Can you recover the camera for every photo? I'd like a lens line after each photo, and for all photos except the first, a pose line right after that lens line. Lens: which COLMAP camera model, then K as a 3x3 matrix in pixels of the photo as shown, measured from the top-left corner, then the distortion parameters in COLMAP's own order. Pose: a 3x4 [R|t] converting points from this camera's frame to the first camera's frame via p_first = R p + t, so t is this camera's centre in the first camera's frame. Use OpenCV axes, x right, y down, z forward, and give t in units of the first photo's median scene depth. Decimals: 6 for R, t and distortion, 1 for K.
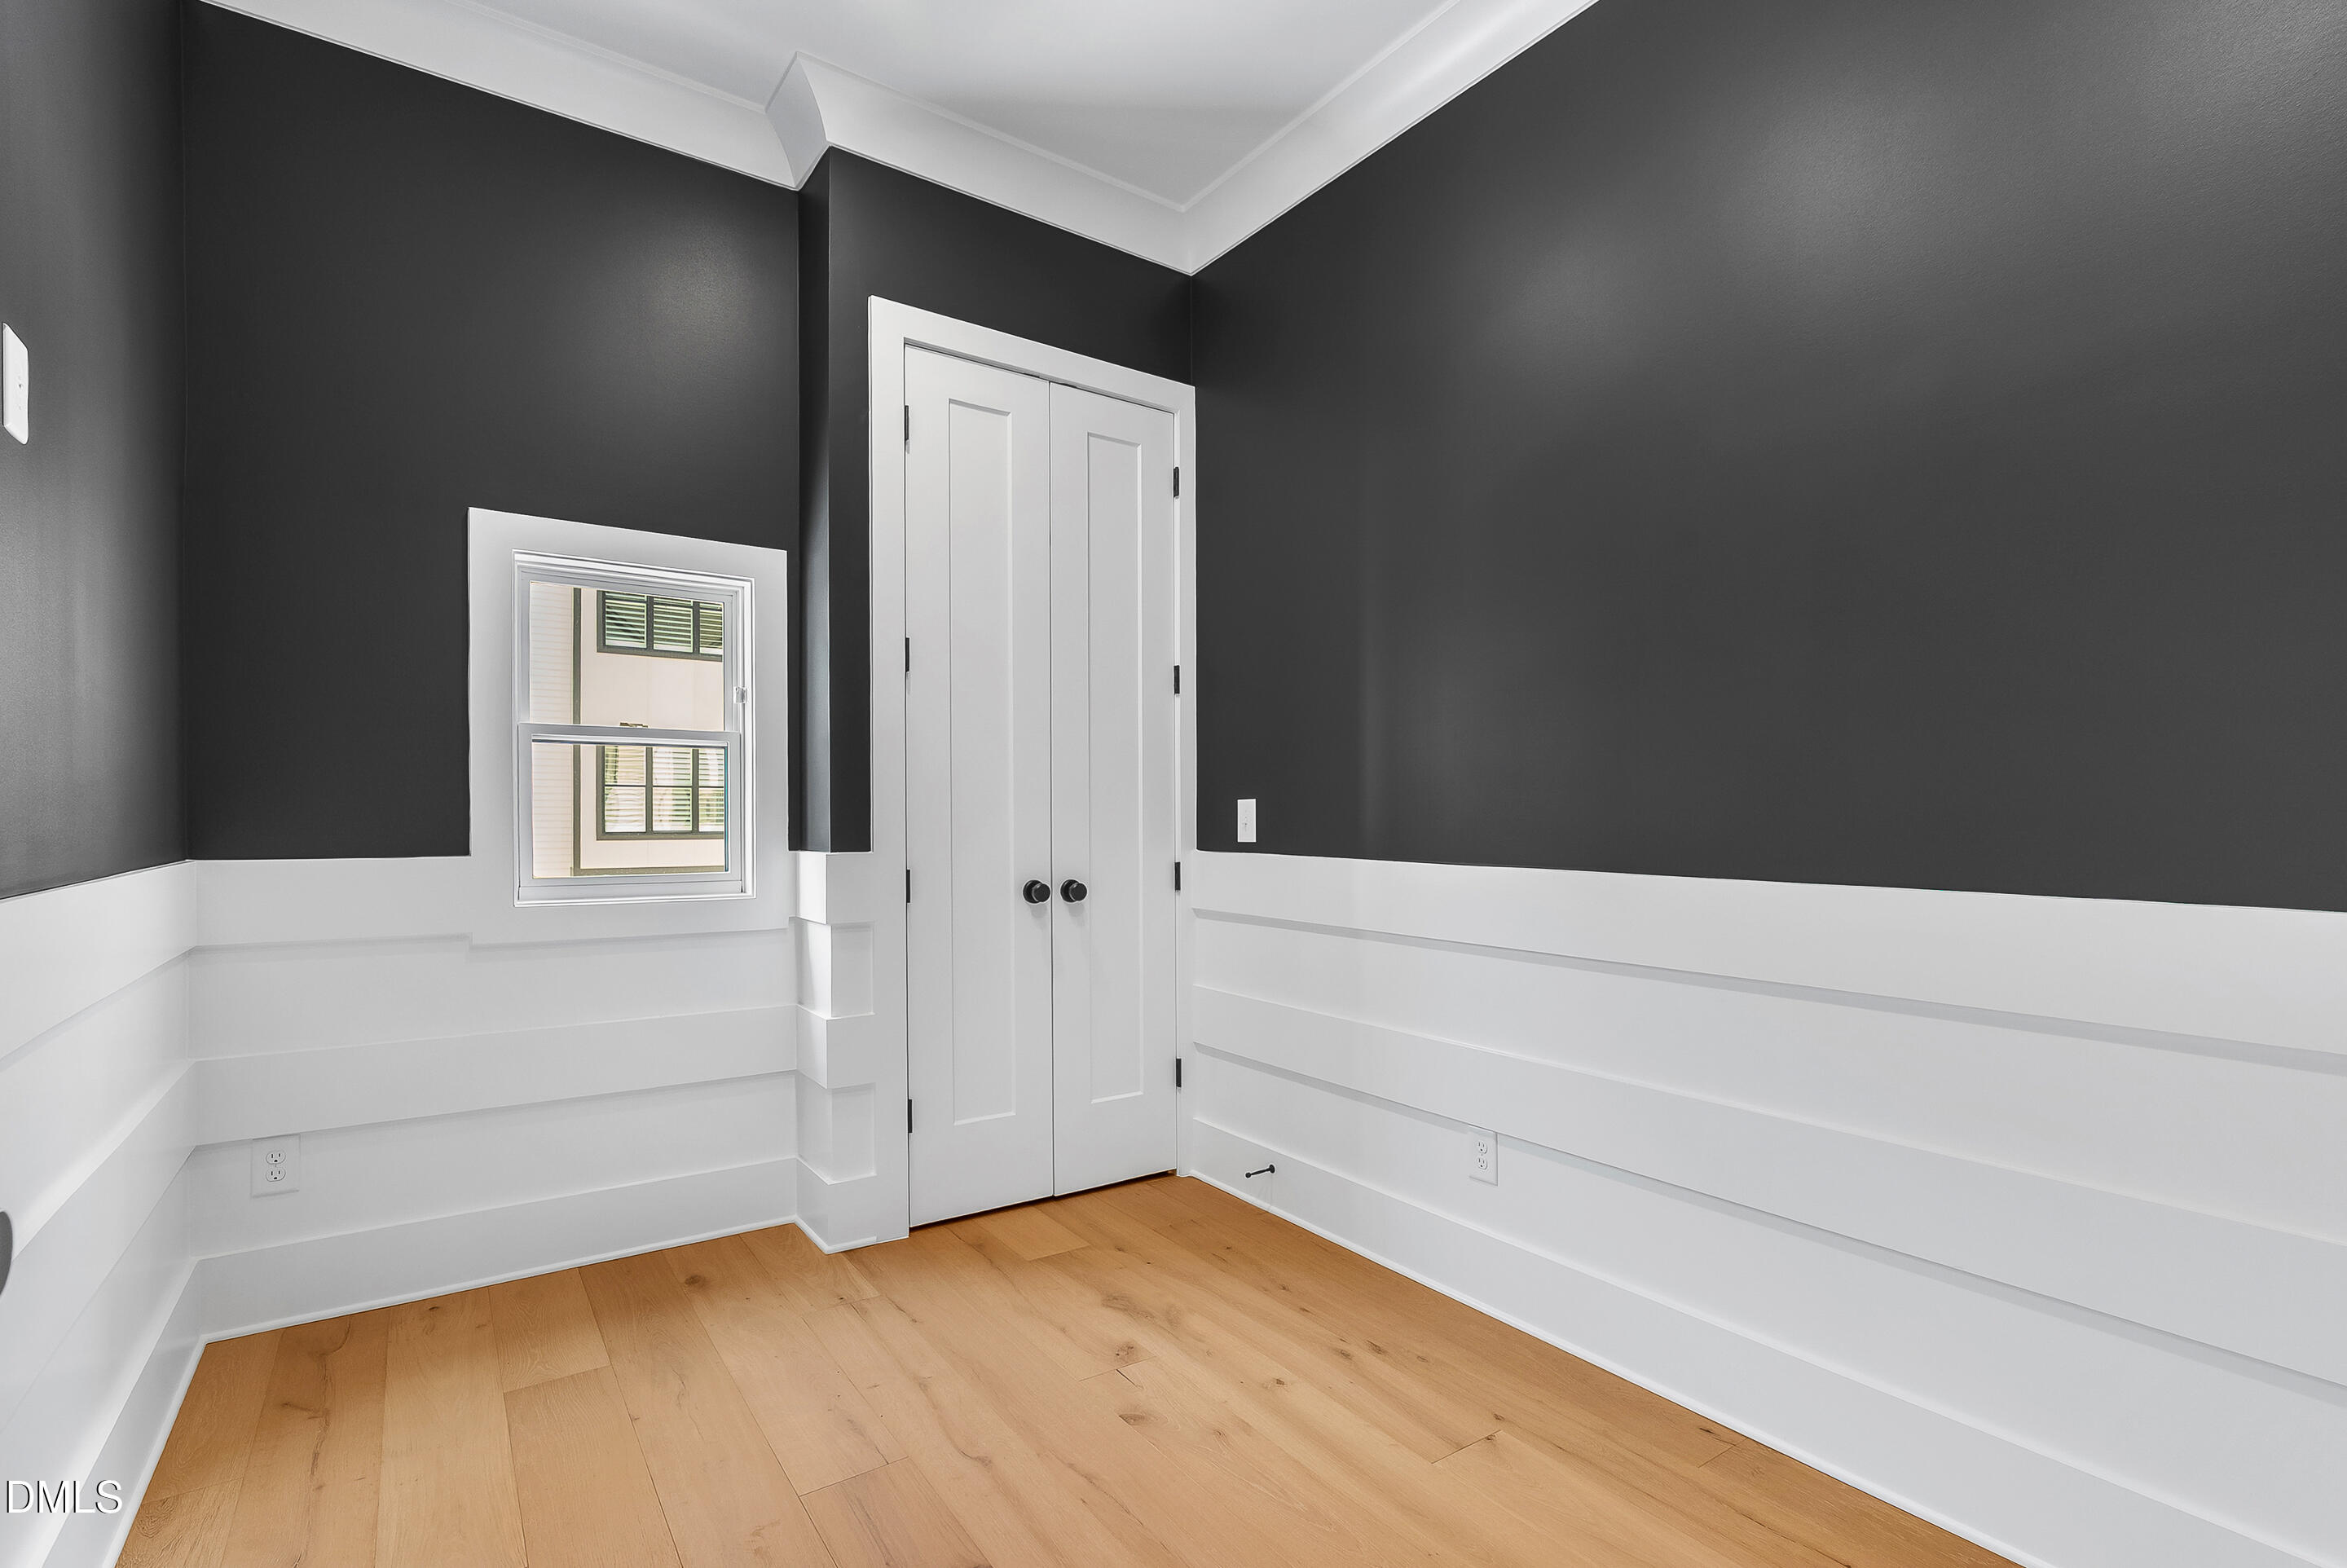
lens RADIAL K [[1081.1, 0, 1171.4], [0, 1081.1, 826.0], [0, 0, 1]] dist [-0.029104, -0.000037]
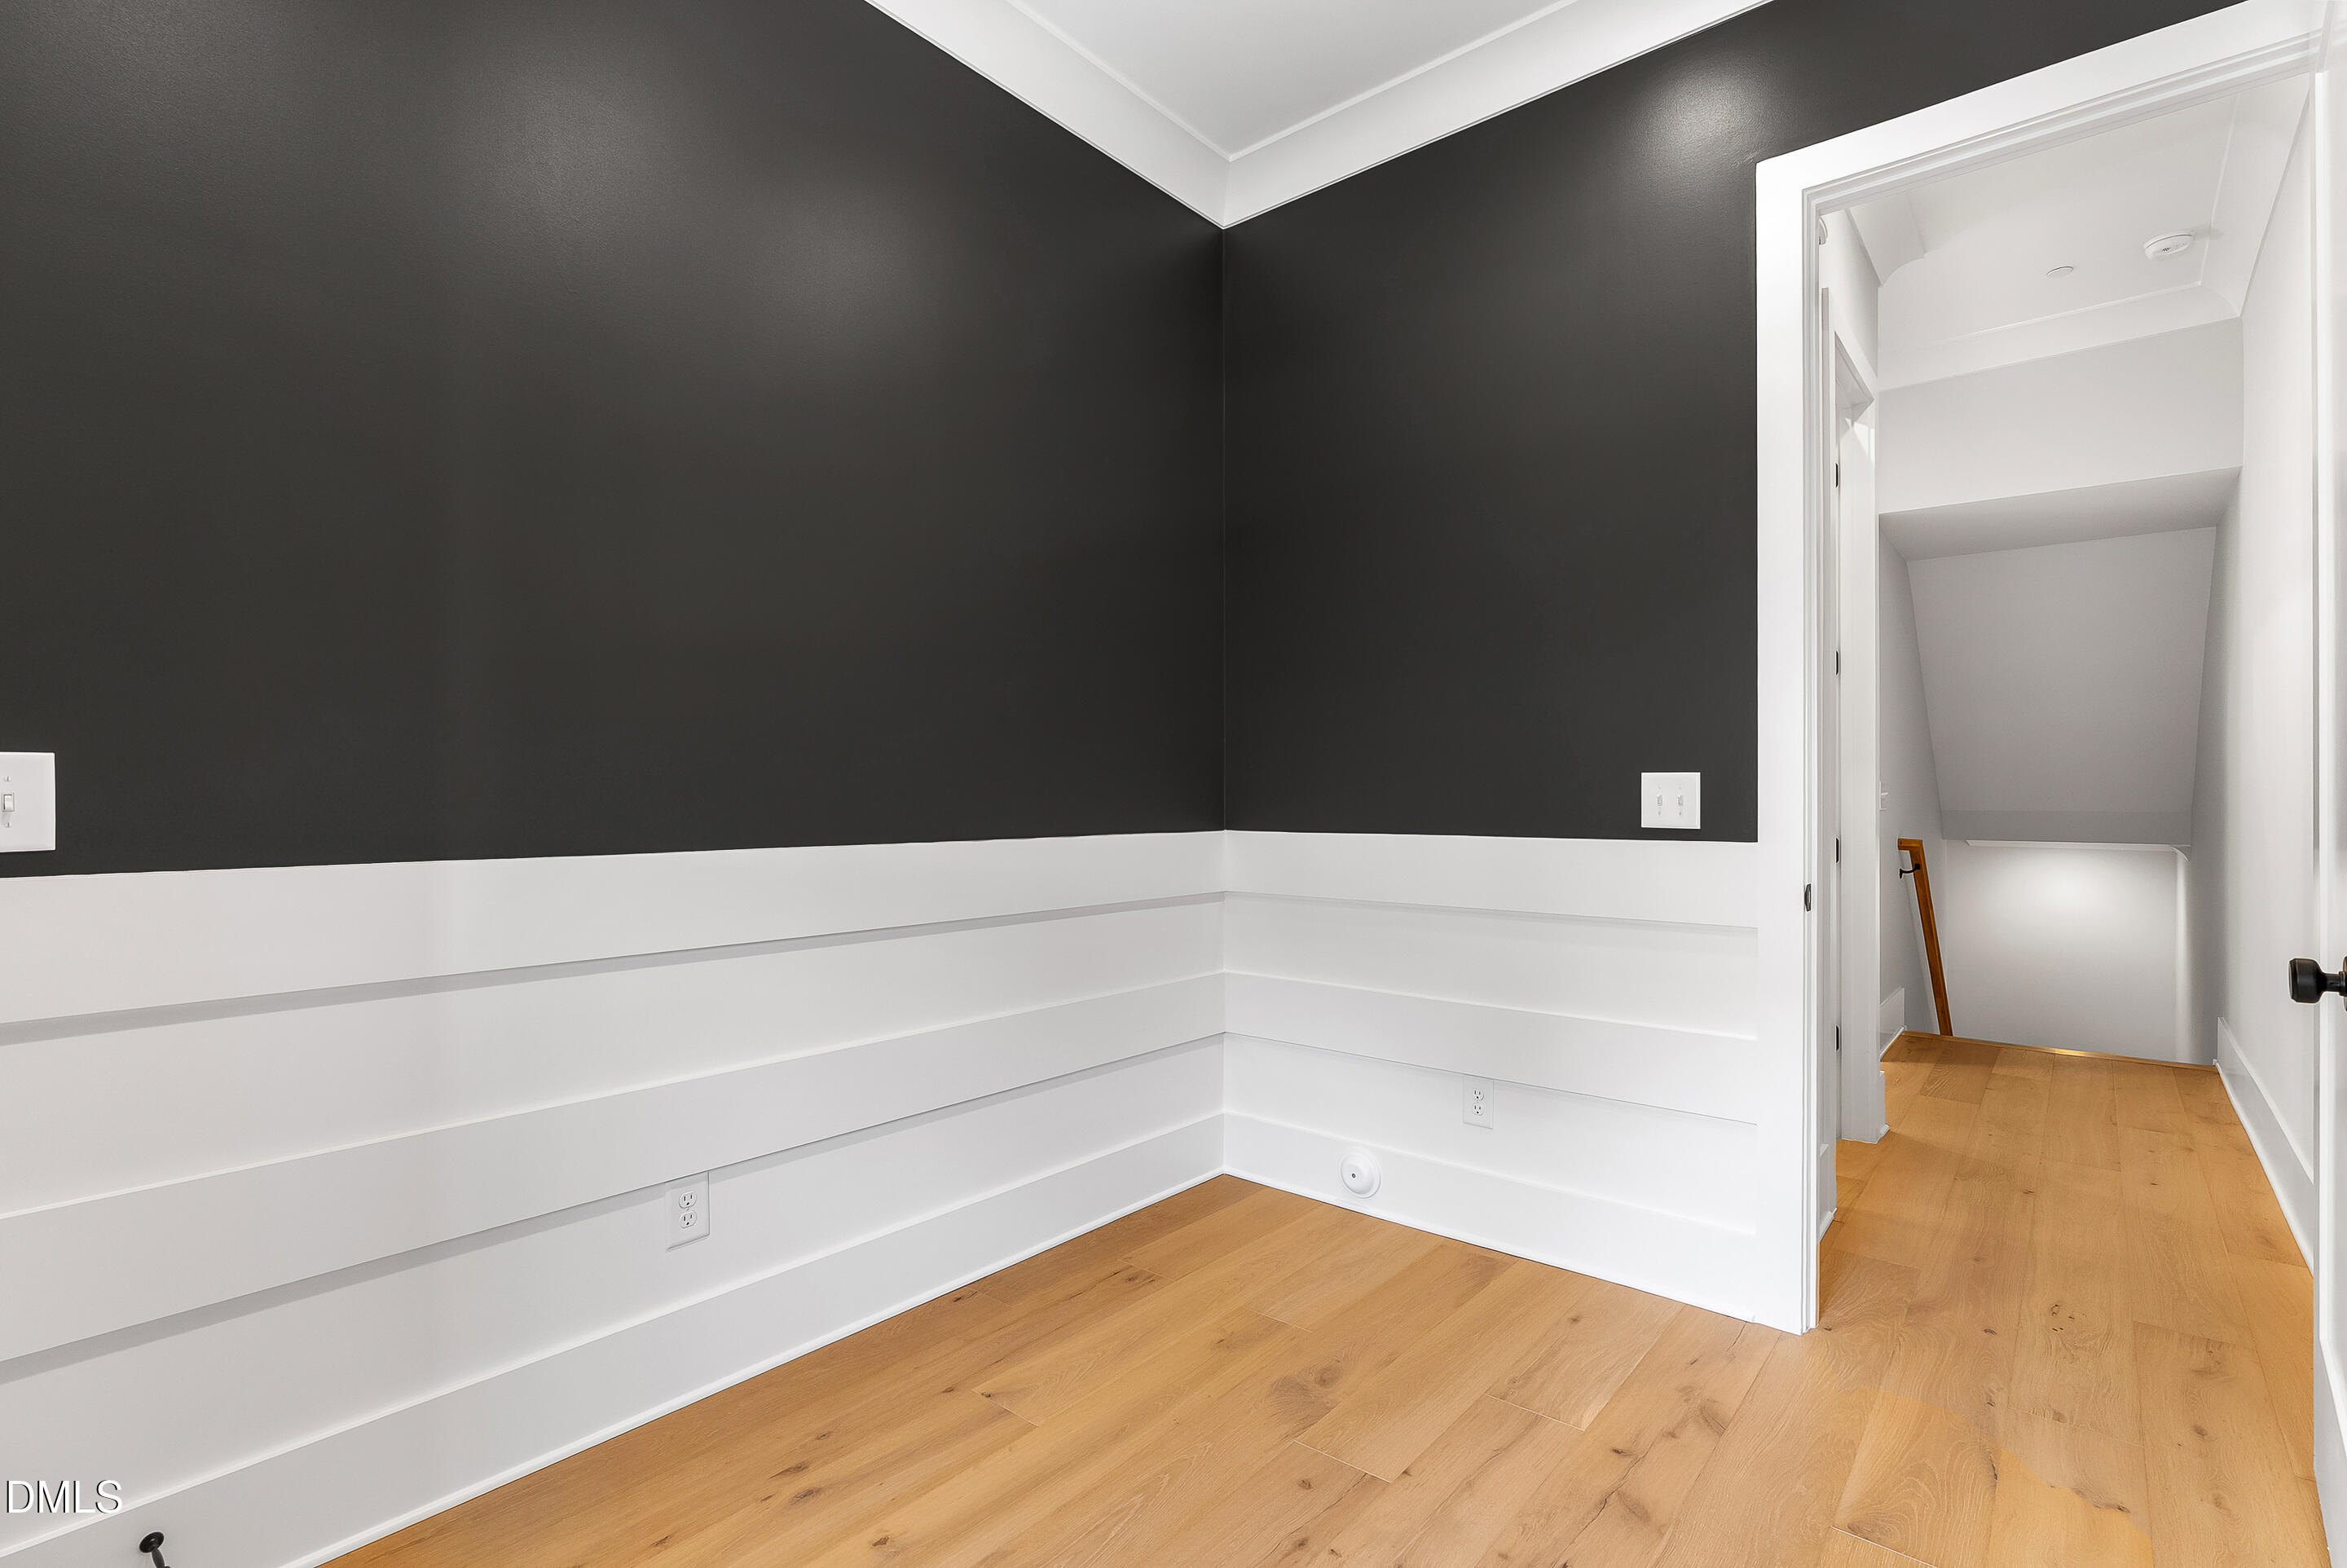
lens RADIAL K [[1080.4, 0, 1173.5], [0, 1080.4, 784.0], [0, 0, 1]] dist [0.000324, -0.000009]
pose [[-0.258920, -0.000232, 0.965899, -0.729935], [0.007239, 0.999971, 0.002180, -0.016625], [-0.965872, 0.007557, -0.258911, 1.056217]]
